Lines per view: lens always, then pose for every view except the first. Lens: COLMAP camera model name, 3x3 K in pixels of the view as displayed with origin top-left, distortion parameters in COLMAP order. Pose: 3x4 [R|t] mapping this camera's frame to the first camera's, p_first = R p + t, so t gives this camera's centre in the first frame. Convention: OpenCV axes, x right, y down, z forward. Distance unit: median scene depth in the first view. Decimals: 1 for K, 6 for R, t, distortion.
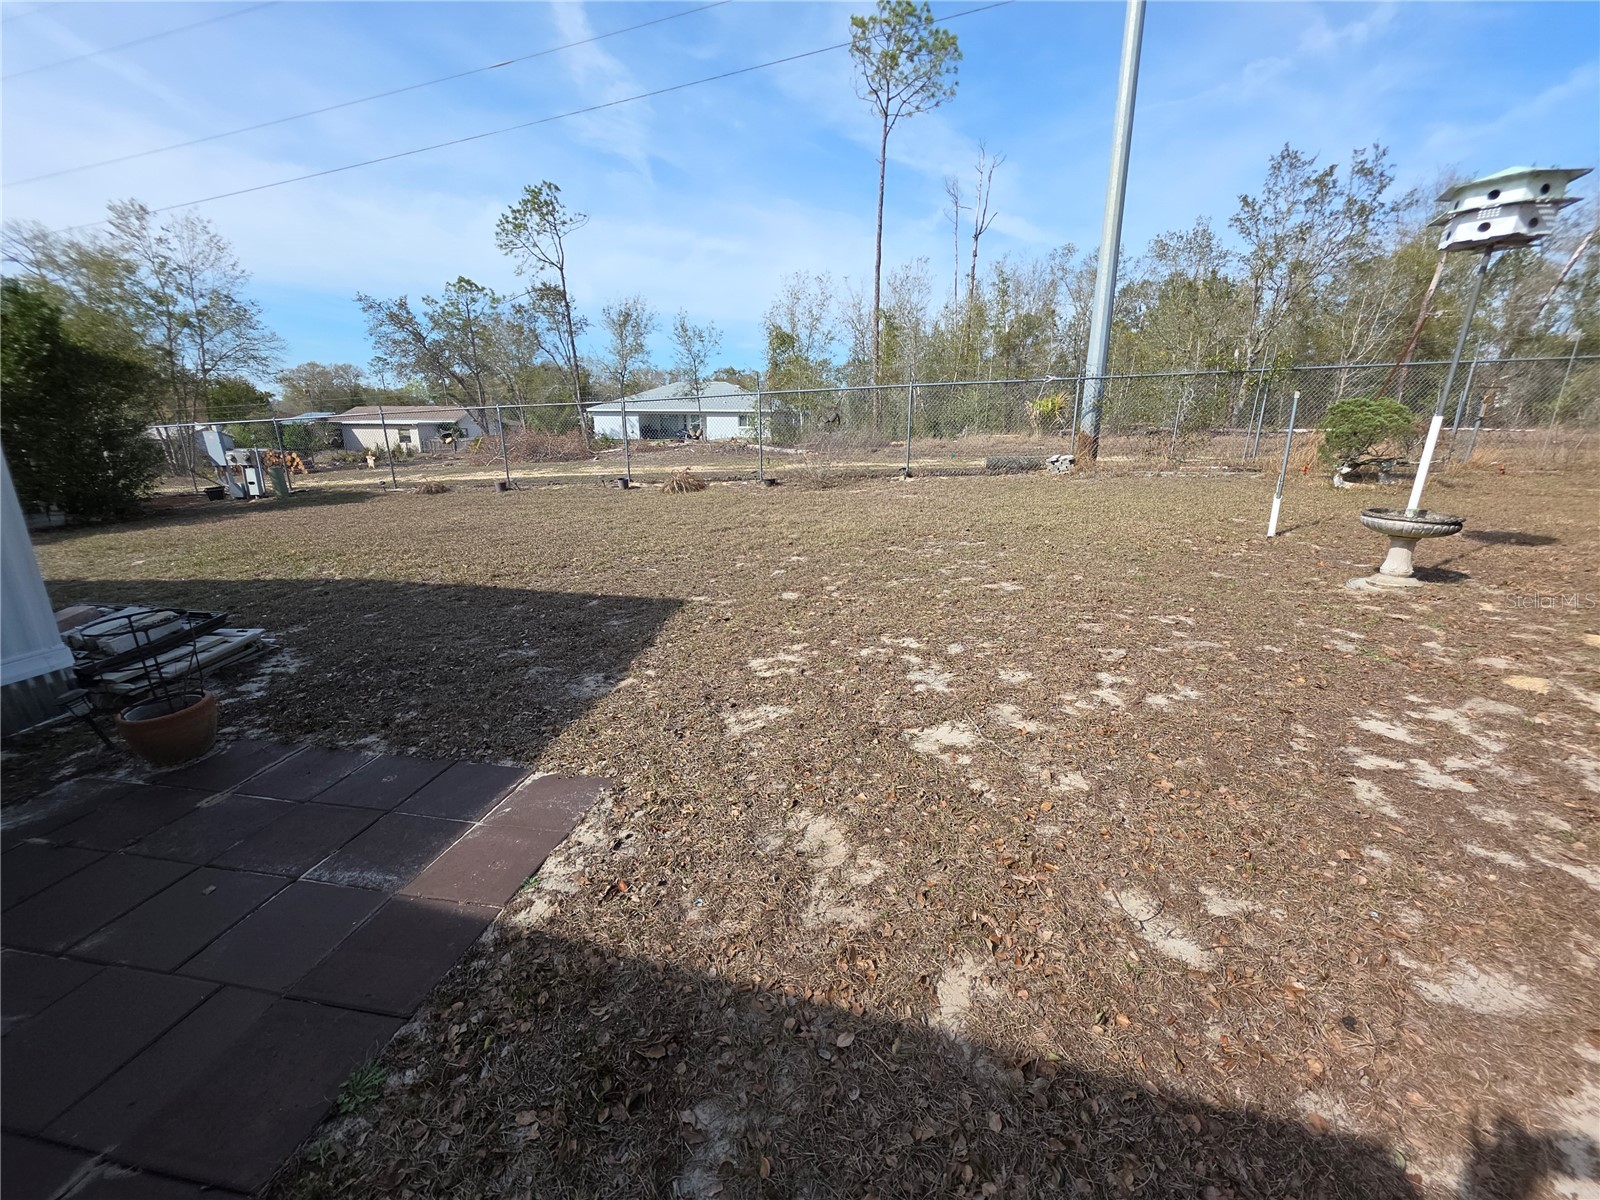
lens RADIAL K [[638.7, 0, 796.3], [0, 638.7, 601.7], [0, 0, 1]] dist [0.001061, 0.000281]
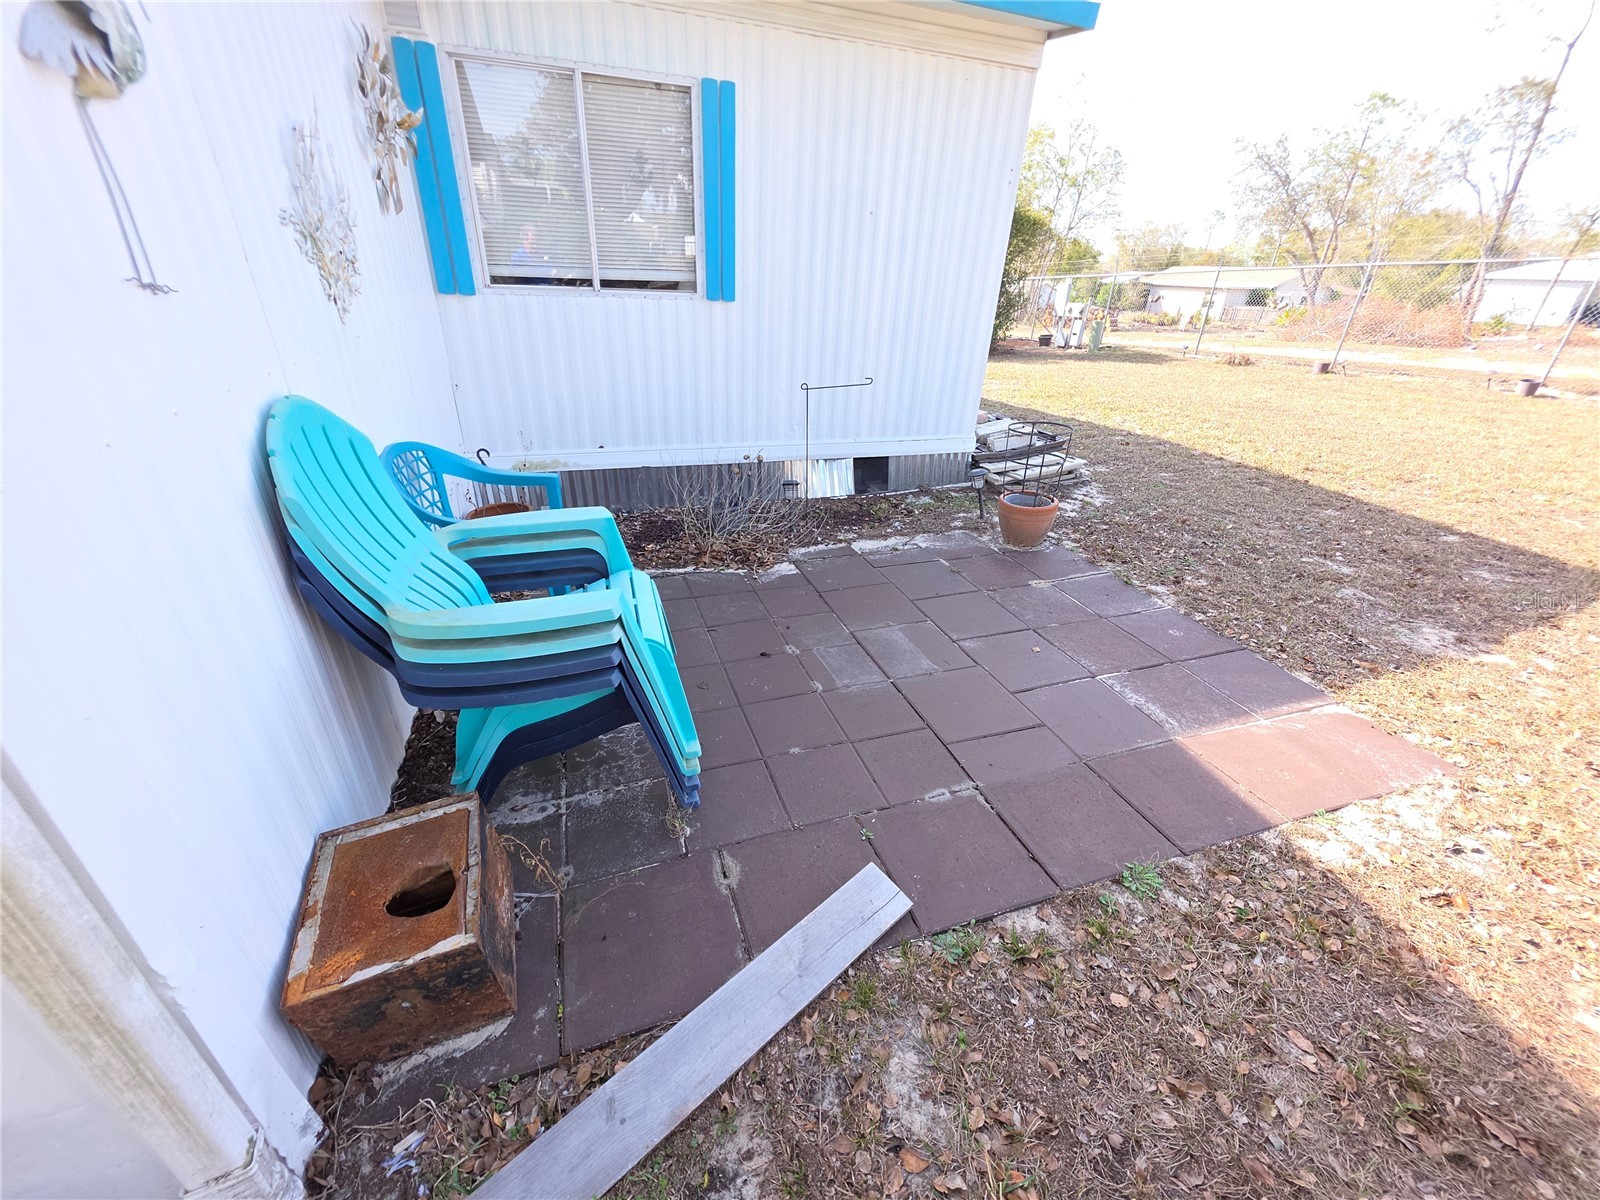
lens RADIAL K [[638.7, 0, 796.3], [0, 638.7, 601.7], [0, 0, 1]] dist [0.001061, 0.000281]
pose [[0.490900, 0.419212, -0.763727, -0.122418], [-0.272306, 0.906531, 0.322568, 0.047156], [0.827567, 0.049619, 0.559170, -0.054729]]
